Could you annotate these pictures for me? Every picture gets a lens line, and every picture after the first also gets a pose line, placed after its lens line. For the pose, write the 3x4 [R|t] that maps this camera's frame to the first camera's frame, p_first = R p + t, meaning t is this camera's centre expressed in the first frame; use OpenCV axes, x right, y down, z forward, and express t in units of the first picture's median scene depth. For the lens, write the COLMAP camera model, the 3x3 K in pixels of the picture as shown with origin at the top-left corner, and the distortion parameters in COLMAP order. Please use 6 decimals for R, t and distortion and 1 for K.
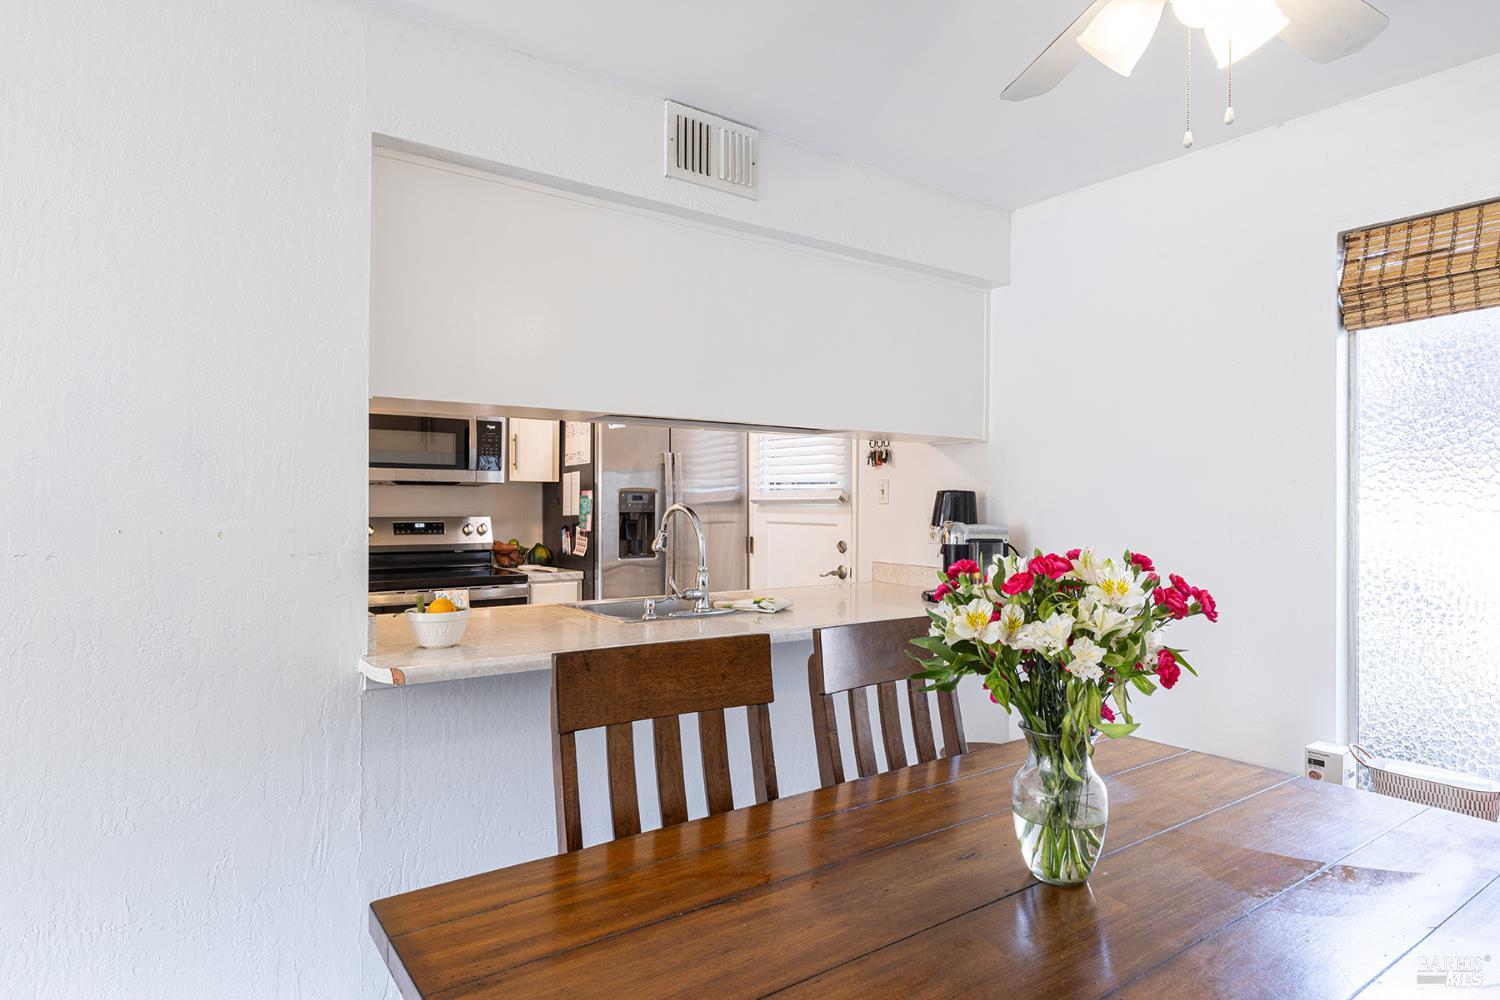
lens RADIAL K [[869.2, 0, 751.5], [0, 869.2, 498.3], [0, 0, 1]] dist [-0.002047, 0.000023]
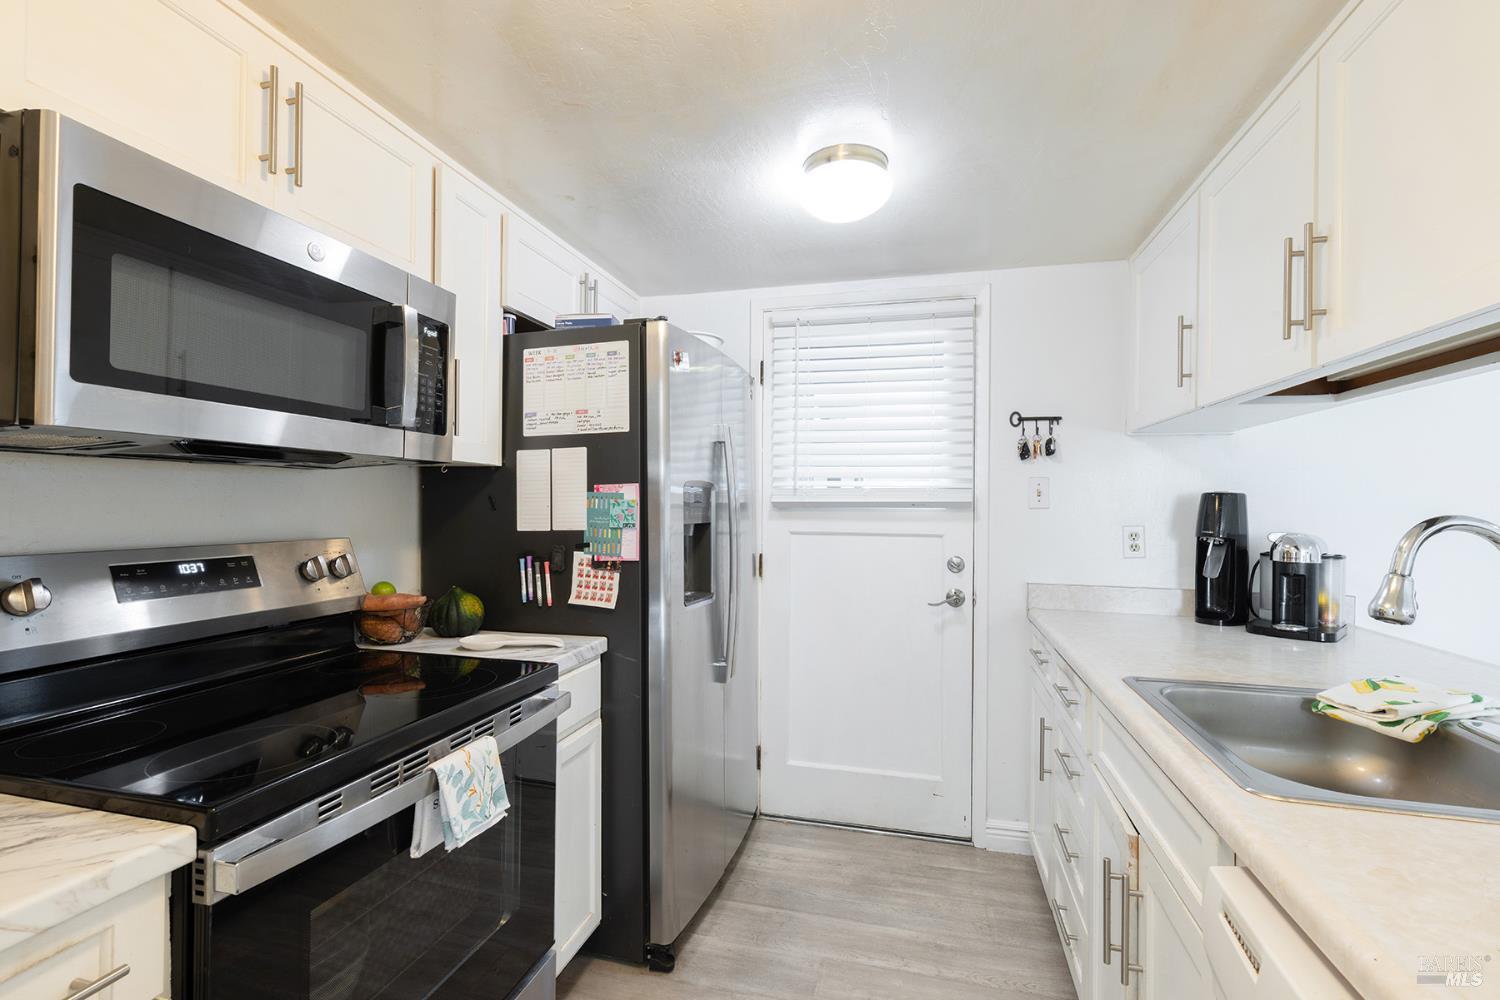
lens RADIAL K [[679.7, 0, 756.0], [0, 679.7, 499.9], [0, 0, 1]] dist [-0.000411, -0.000002]
pose [[0.762852, 0.004027, 0.646561, -0.393756], [-0.006204, 0.999980, 0.001091, -0.000171], [-0.646544, -0.004844, 0.762861, 0.631960]]
